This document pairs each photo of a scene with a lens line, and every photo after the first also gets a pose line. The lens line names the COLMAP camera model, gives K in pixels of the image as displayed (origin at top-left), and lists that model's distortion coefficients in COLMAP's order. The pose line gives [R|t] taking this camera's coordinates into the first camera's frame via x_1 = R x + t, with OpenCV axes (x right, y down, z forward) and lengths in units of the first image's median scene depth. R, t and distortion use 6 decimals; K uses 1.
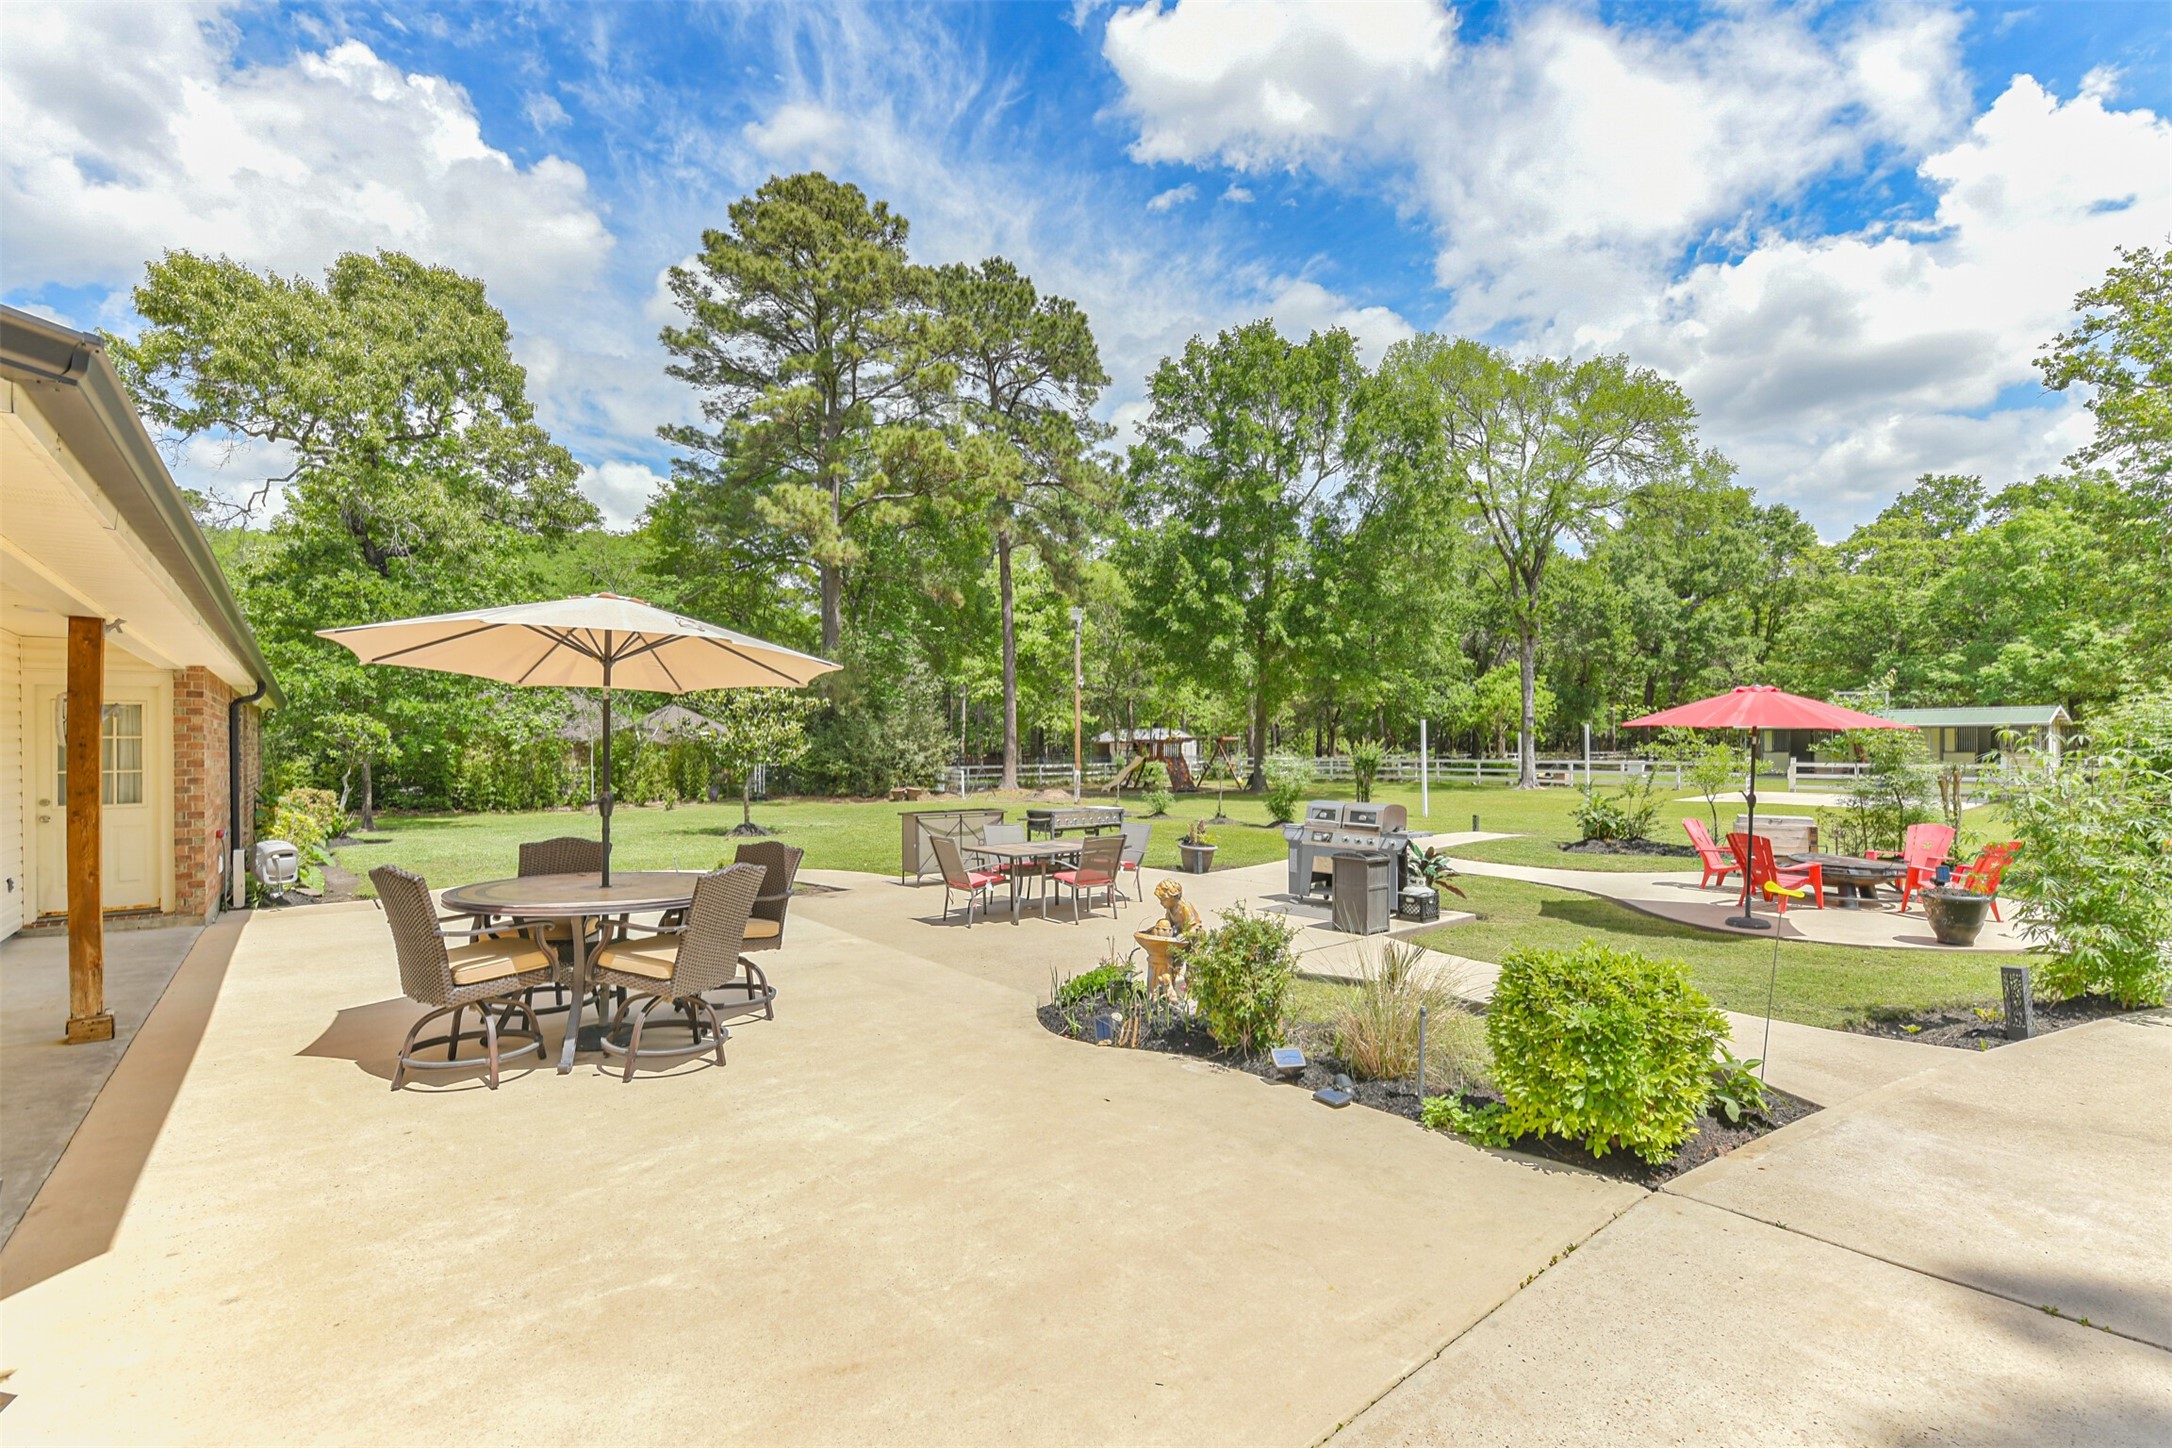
lens RADIAL K [[927.9, 0, 1085.5], [0, 927.9, 750.5], [0, 0, 1]] dist [0.001173, -0.007076]
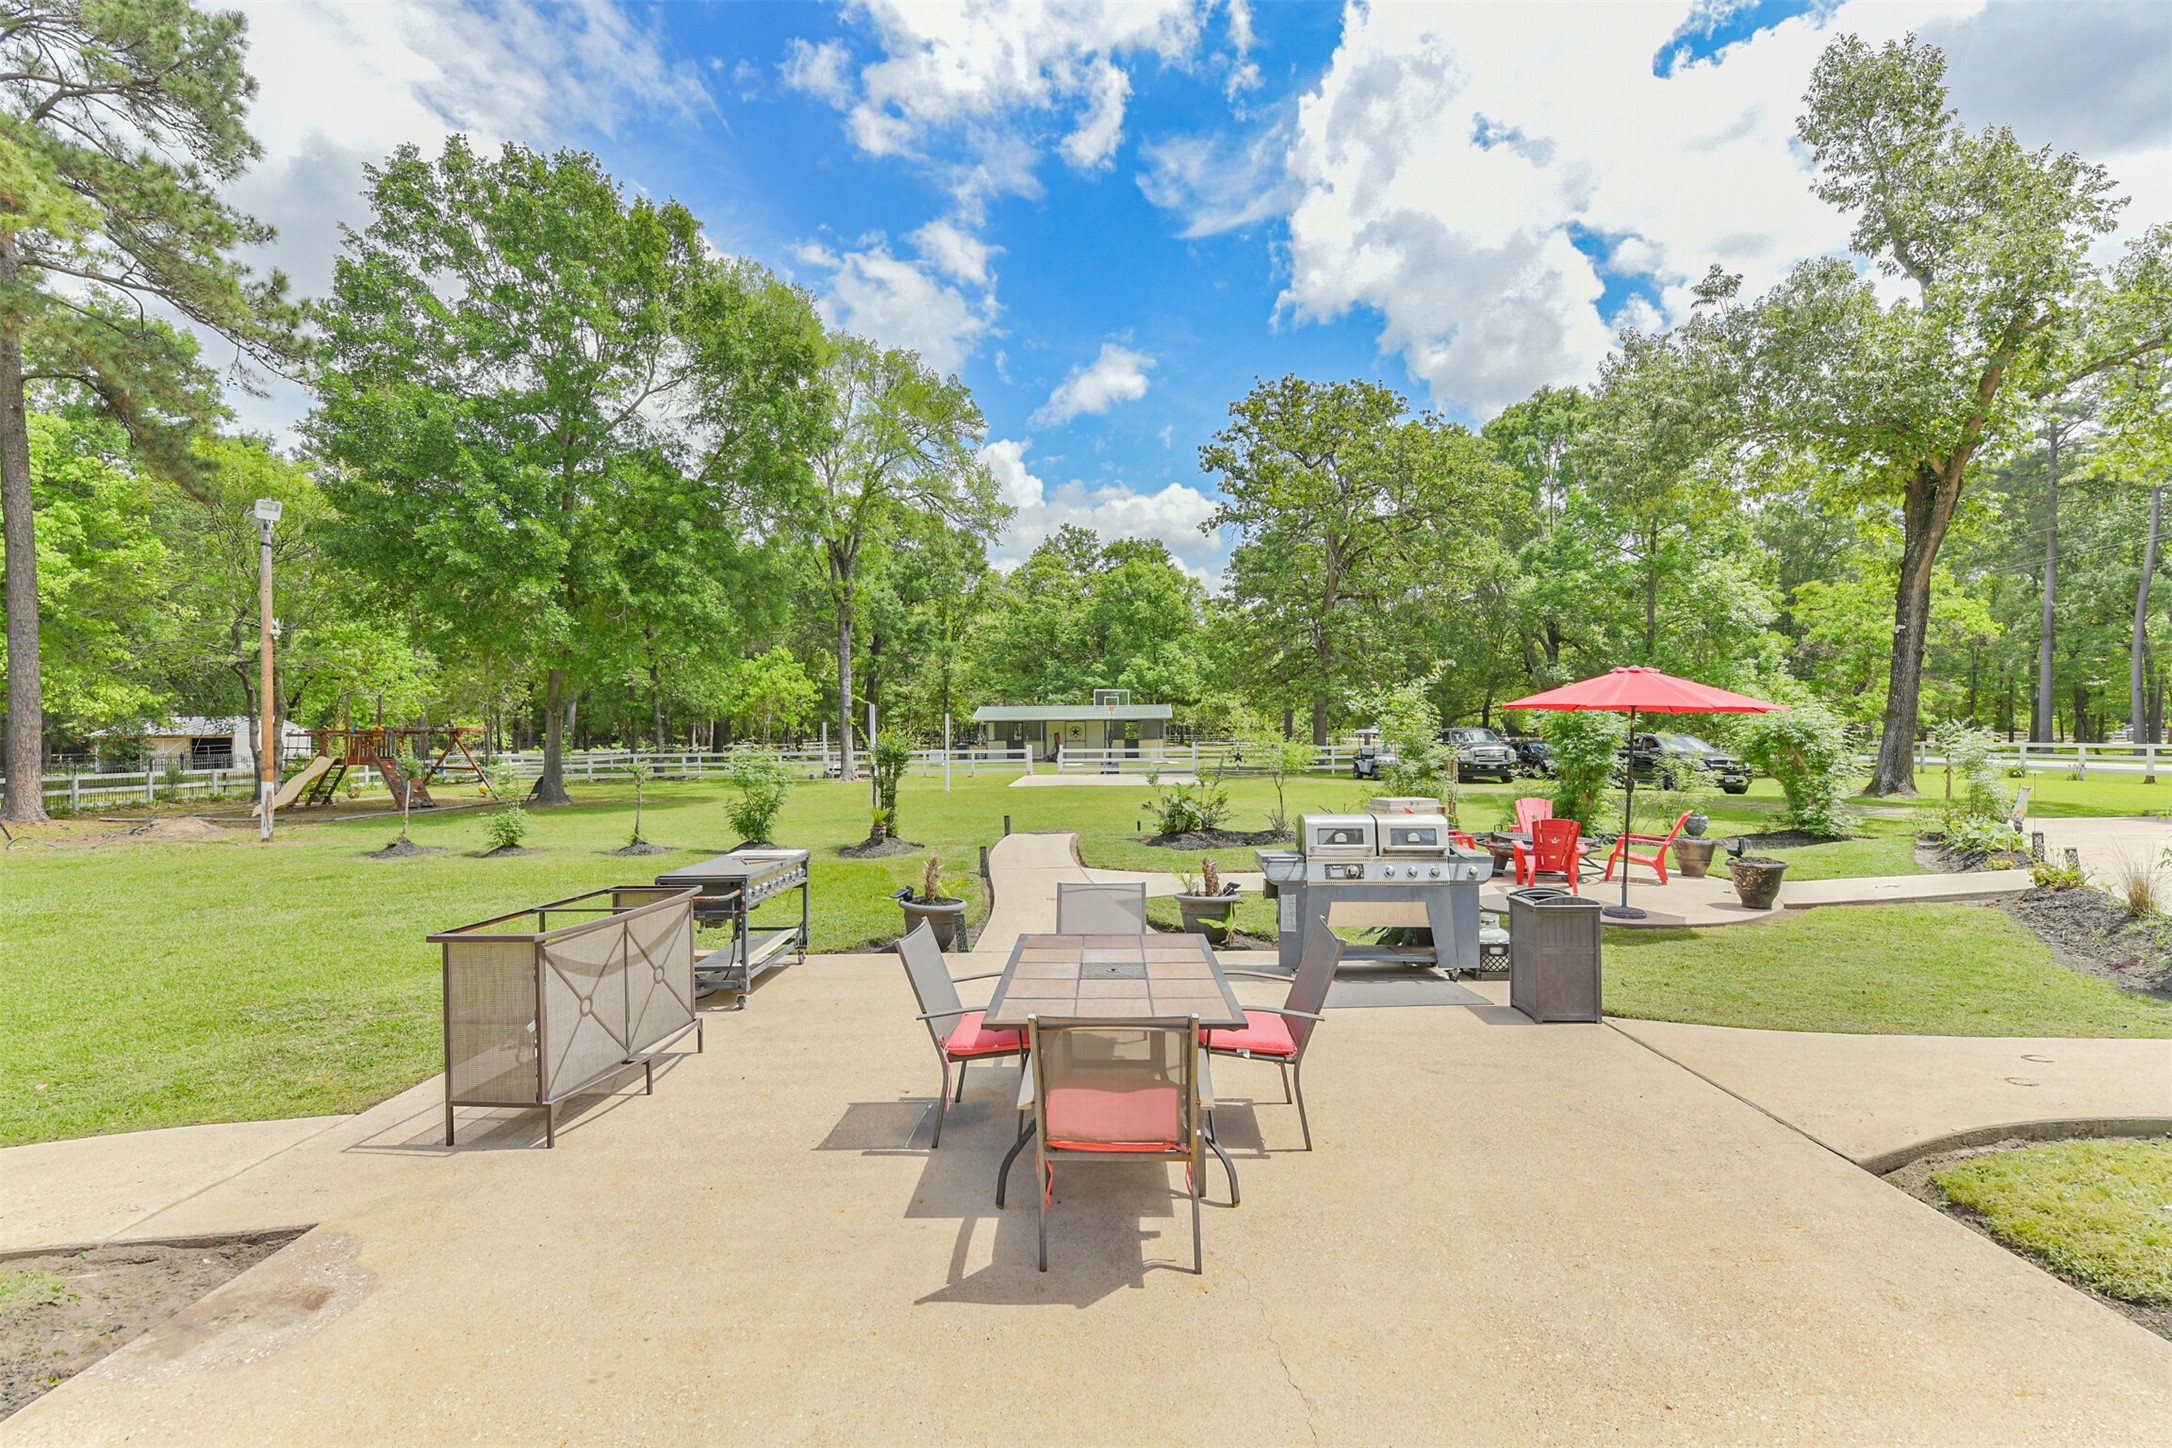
lens RADIAL K [[939.0, 0, 1077.6], [0, 939.0, 738.9], [0, 0, 1]] dist [0.001168, -0.006807]
pose [[0.652485, -0.007615, 0.757764, -0.111112], [0.011248, 0.999937, 0.000364, -0.000367], [-0.757718, 0.008285, 0.652529, 0.223554]]
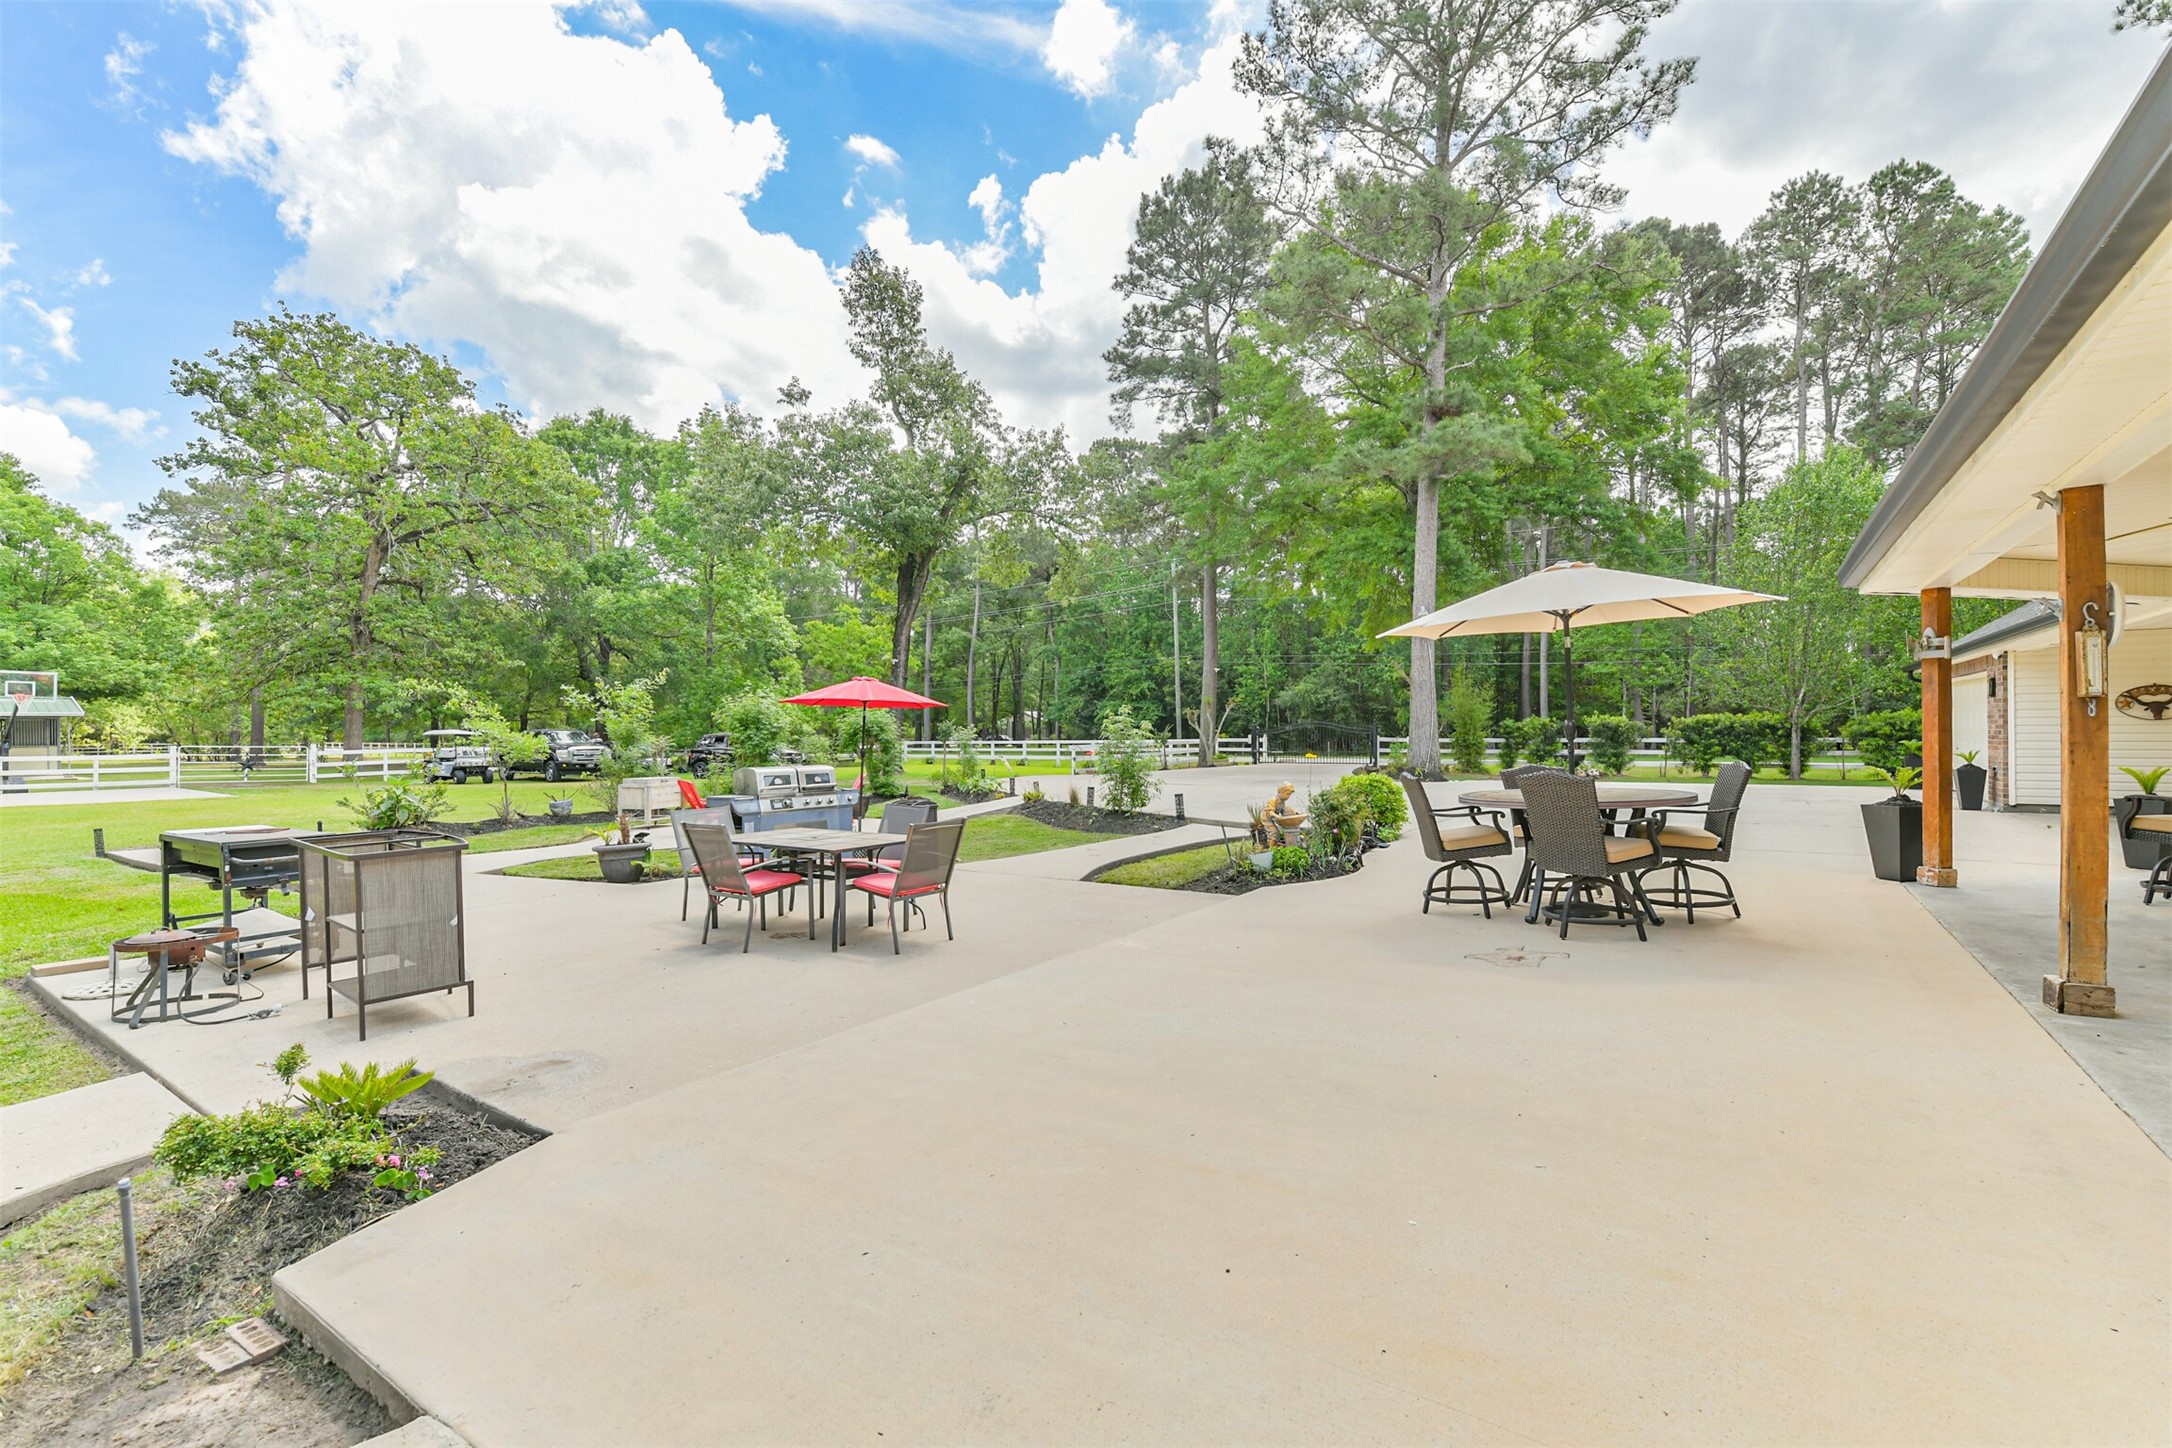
lens RADIAL K [[964.0, 0, 1086.1], [0, 964.0, 737.4], [0, 0, 1]] dist [-0.015772, -0.000129]
pose [[-0.286659, 0.002882, 0.958028, -0.243994], [0.013787, 0.999904, 0.001118, 0.008705], [-0.957934, 0.013529, -0.286671, 0.307144]]
